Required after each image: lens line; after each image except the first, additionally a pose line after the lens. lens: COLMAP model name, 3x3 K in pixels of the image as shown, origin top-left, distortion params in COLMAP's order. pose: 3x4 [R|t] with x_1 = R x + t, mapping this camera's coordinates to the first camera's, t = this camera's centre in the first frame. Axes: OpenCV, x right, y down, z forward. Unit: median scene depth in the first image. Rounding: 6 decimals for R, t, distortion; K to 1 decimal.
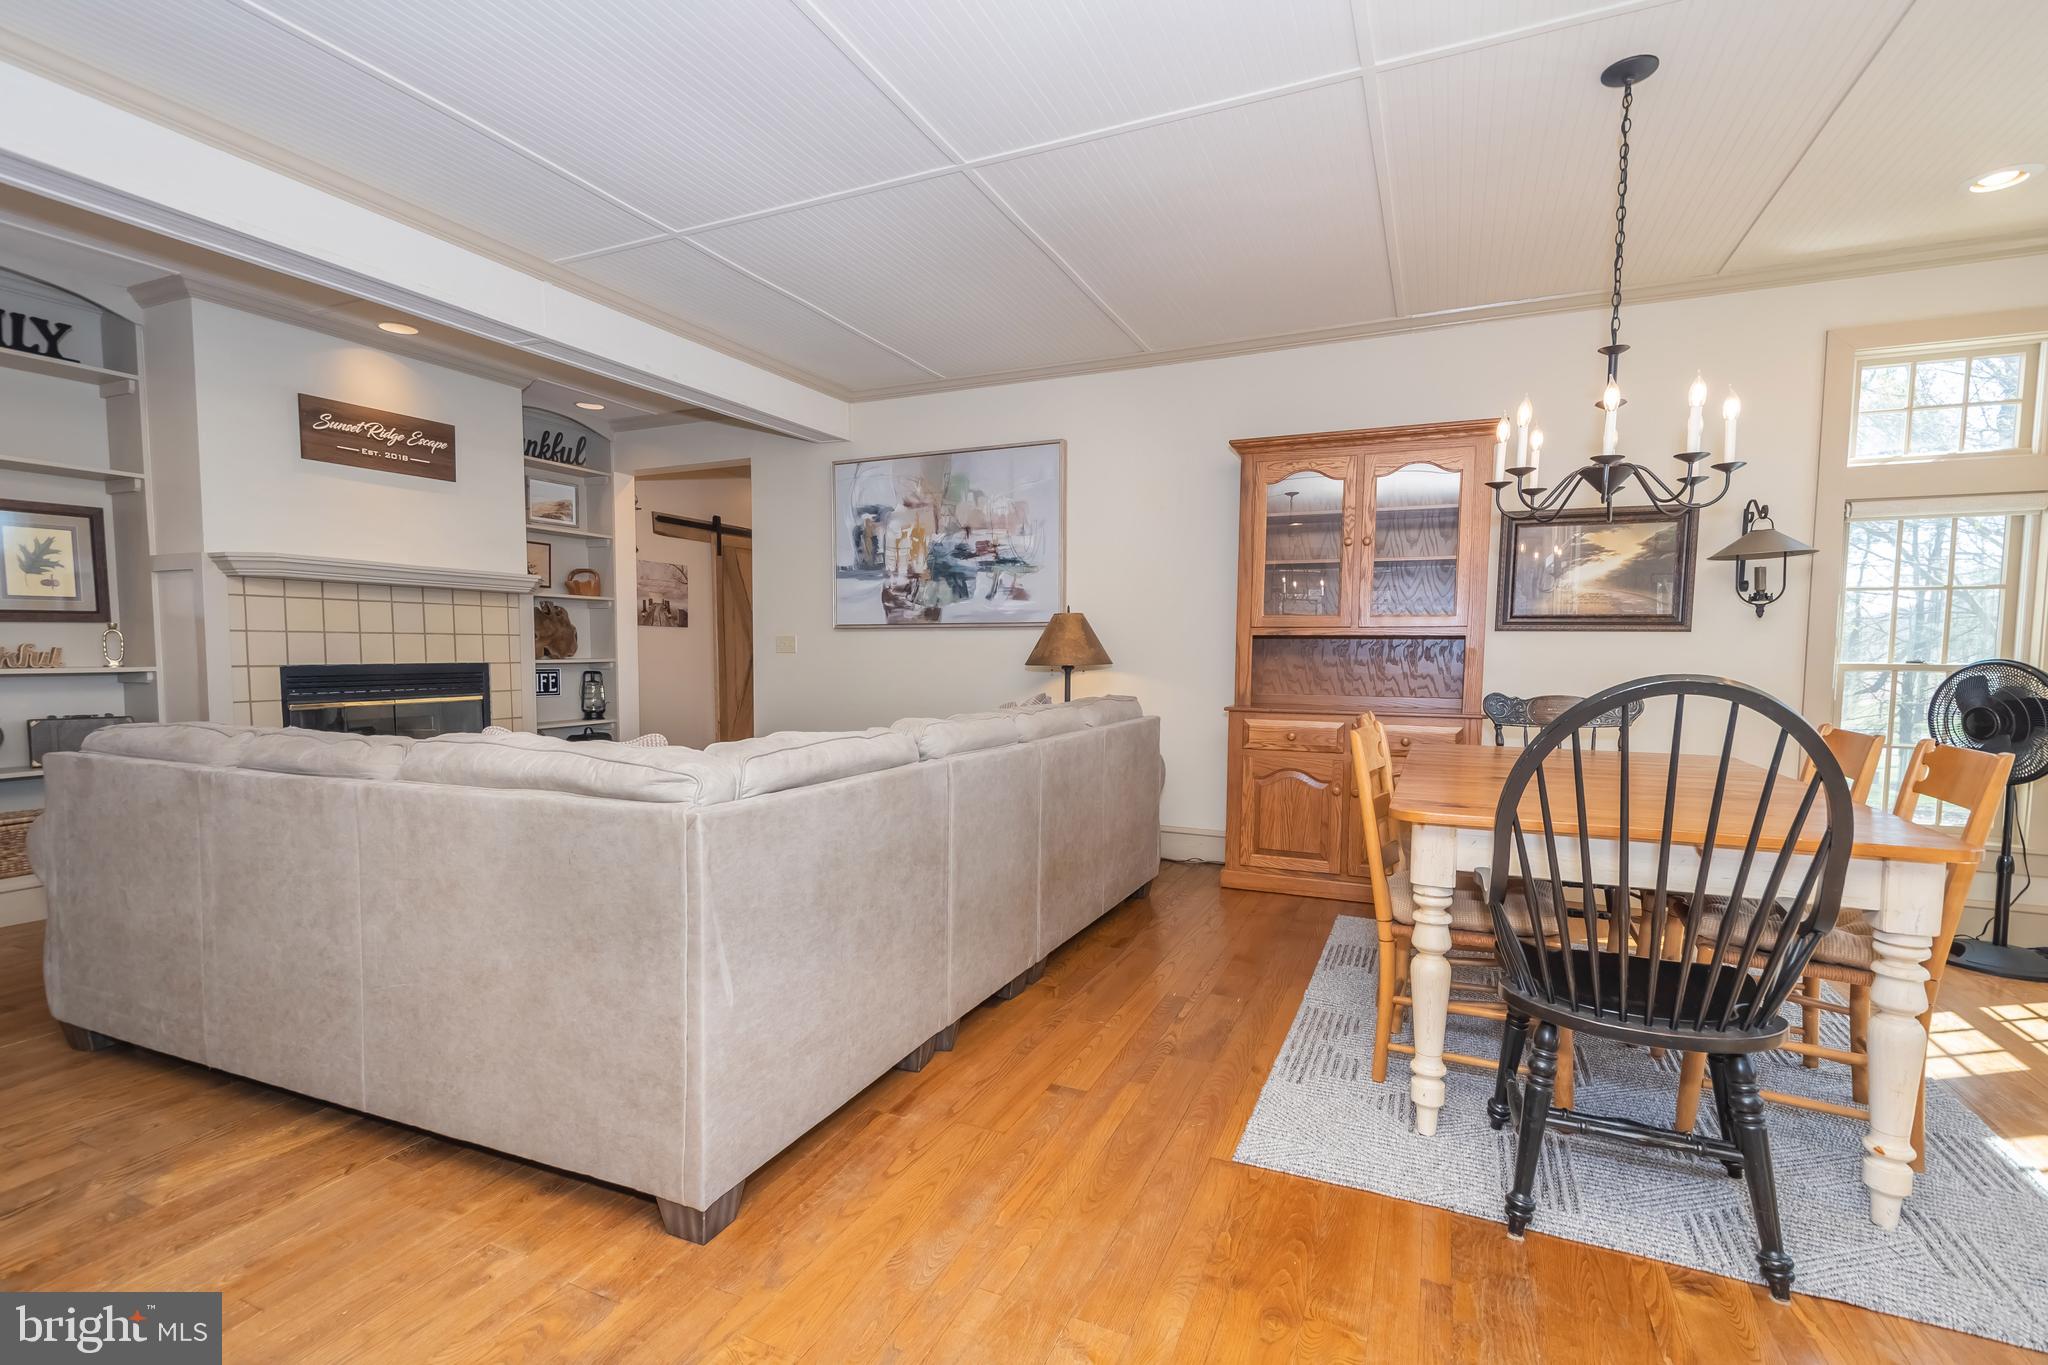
lens RADIAL K [[945.3, 0, 1031.0], [0, 945.3, 718.7], [0, 0, 1]] dist [0.008709, -0.004543]
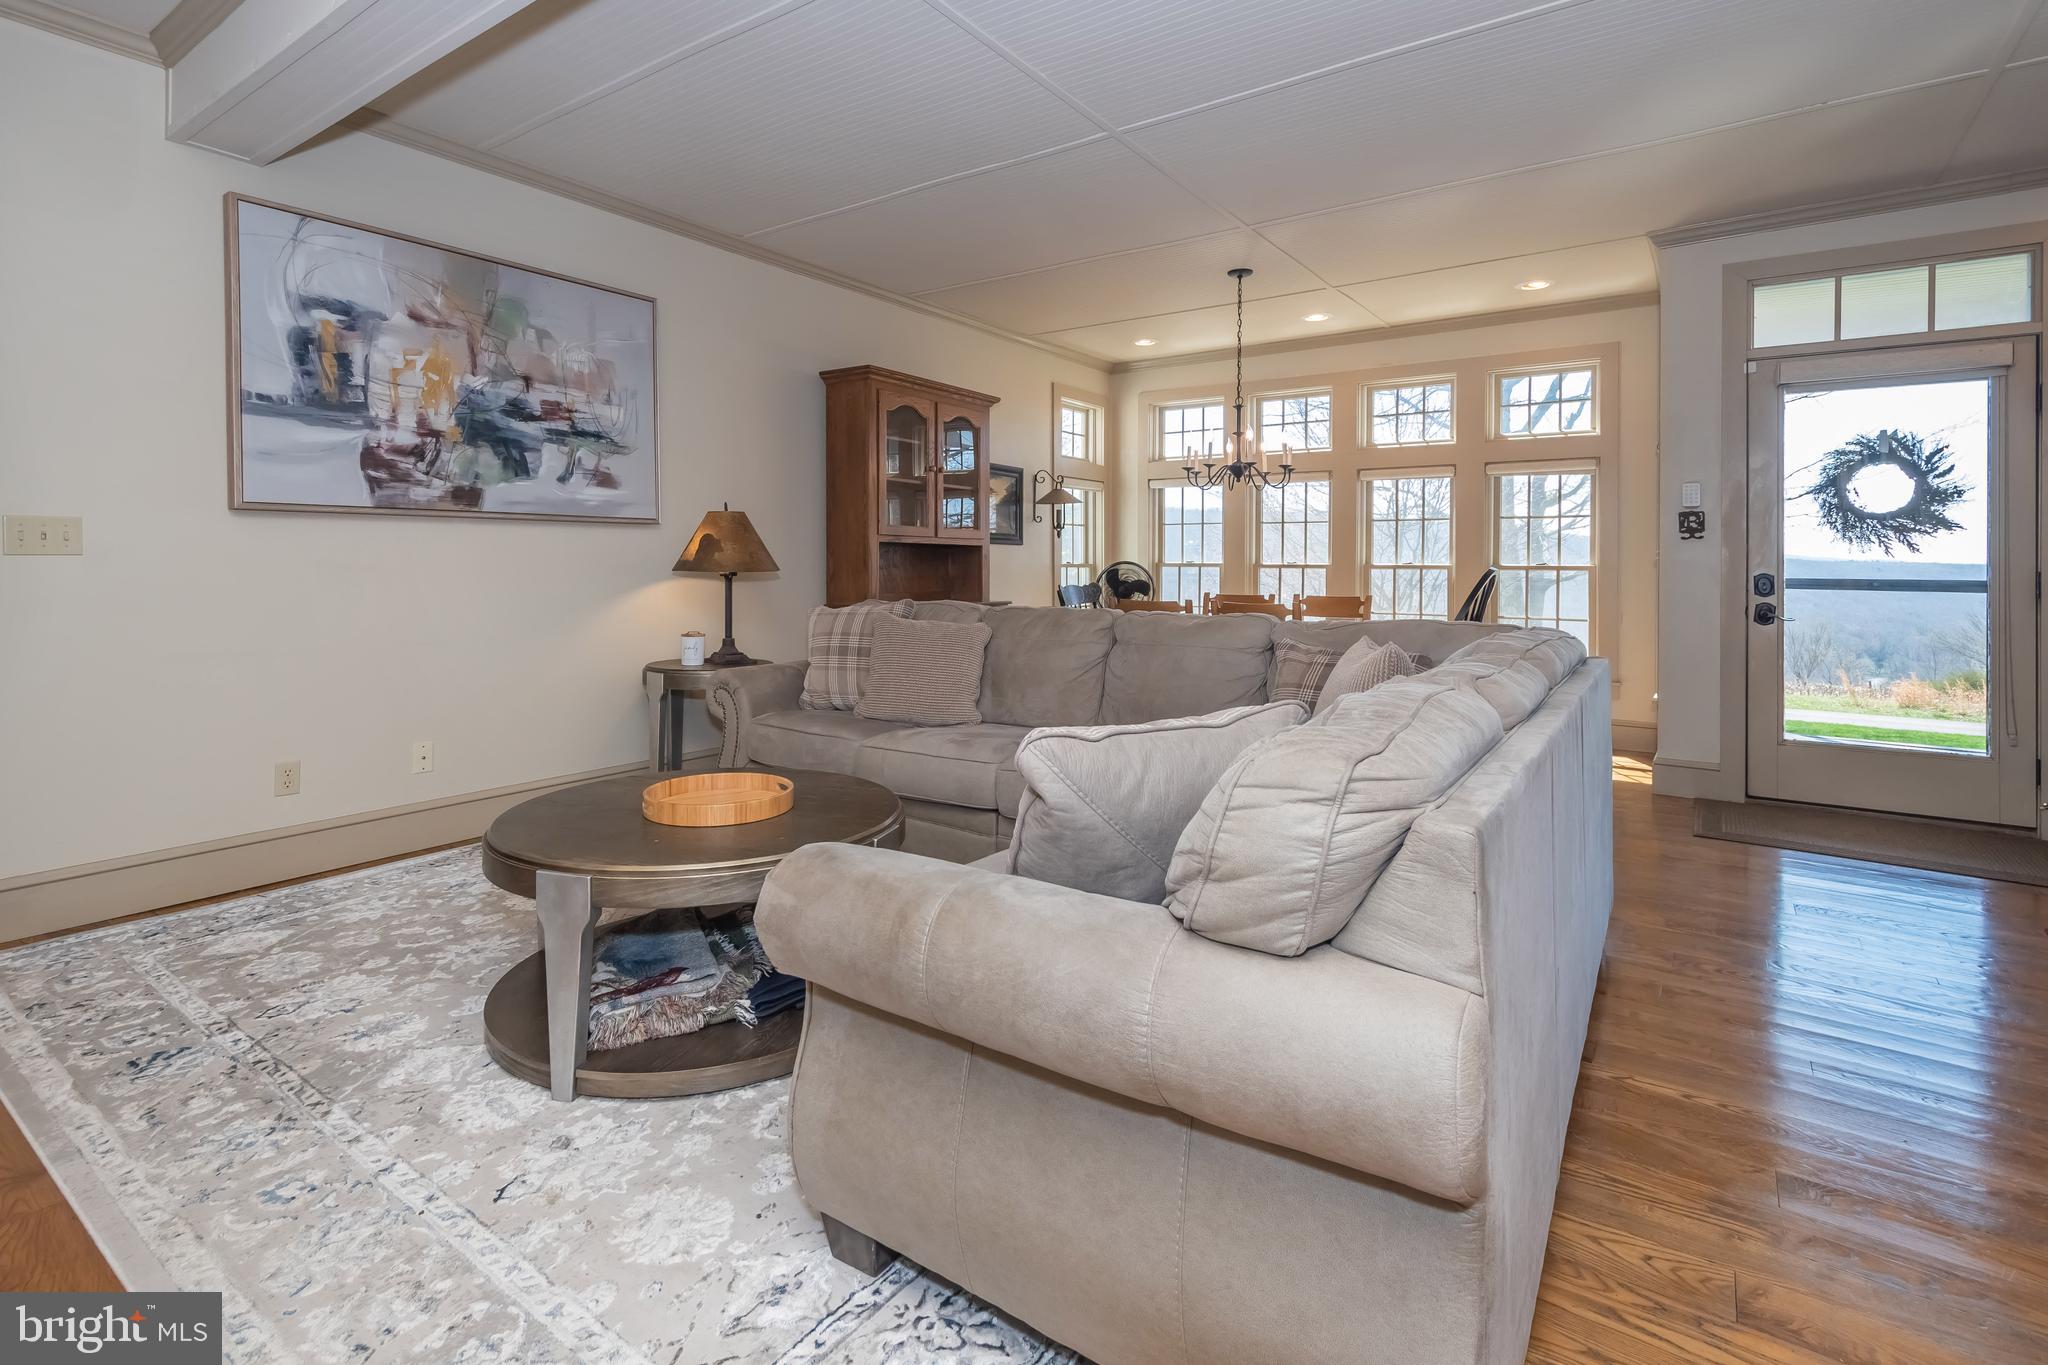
lens RADIAL K [[945.3, 0, 982.3], [0, 945.3, 576.0], [0, 0, 1]] dist [0.008709, -0.004543]
pose [[0.231251, -0.015055, 0.972778, -0.712851], [0.063901, 0.997956, 0.000254, -0.036359], [-0.970793, 0.062103, 0.231741, 0.551734]]
